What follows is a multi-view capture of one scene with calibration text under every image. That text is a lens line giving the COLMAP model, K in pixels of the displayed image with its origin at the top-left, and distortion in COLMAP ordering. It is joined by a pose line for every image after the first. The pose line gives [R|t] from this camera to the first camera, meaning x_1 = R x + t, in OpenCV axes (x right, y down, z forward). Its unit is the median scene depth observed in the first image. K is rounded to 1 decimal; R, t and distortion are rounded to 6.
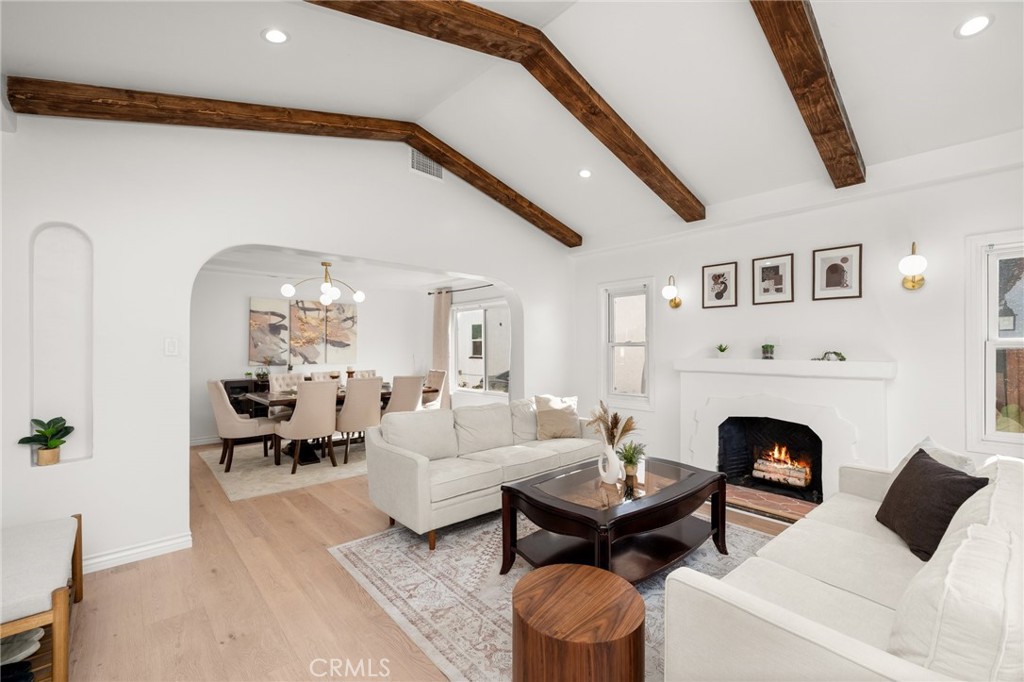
lens RADIAL K [[409.7, 0, 503.3], [0, 409.7, 349.4], [0, 0, 1]] dist [0.000271, -0.000128]
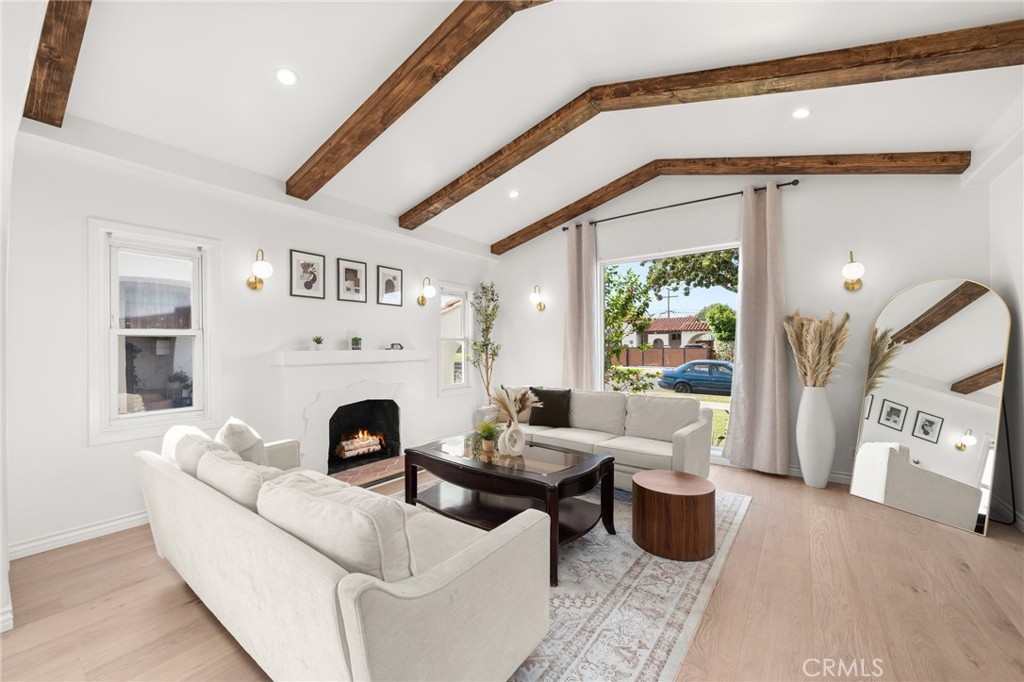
lens RADIAL K [[409.7, 0, 501.1], [0, 409.7, 337.0], [0, 0, 1]] dist [0.000271, -0.000128]
pose [[-0.197070, 0.019295, 0.980200, -0.551363], [0.006269, 0.999811, -0.018420, 0.011488], [-0.980369, 0.002515, -0.197153, 0.818984]]
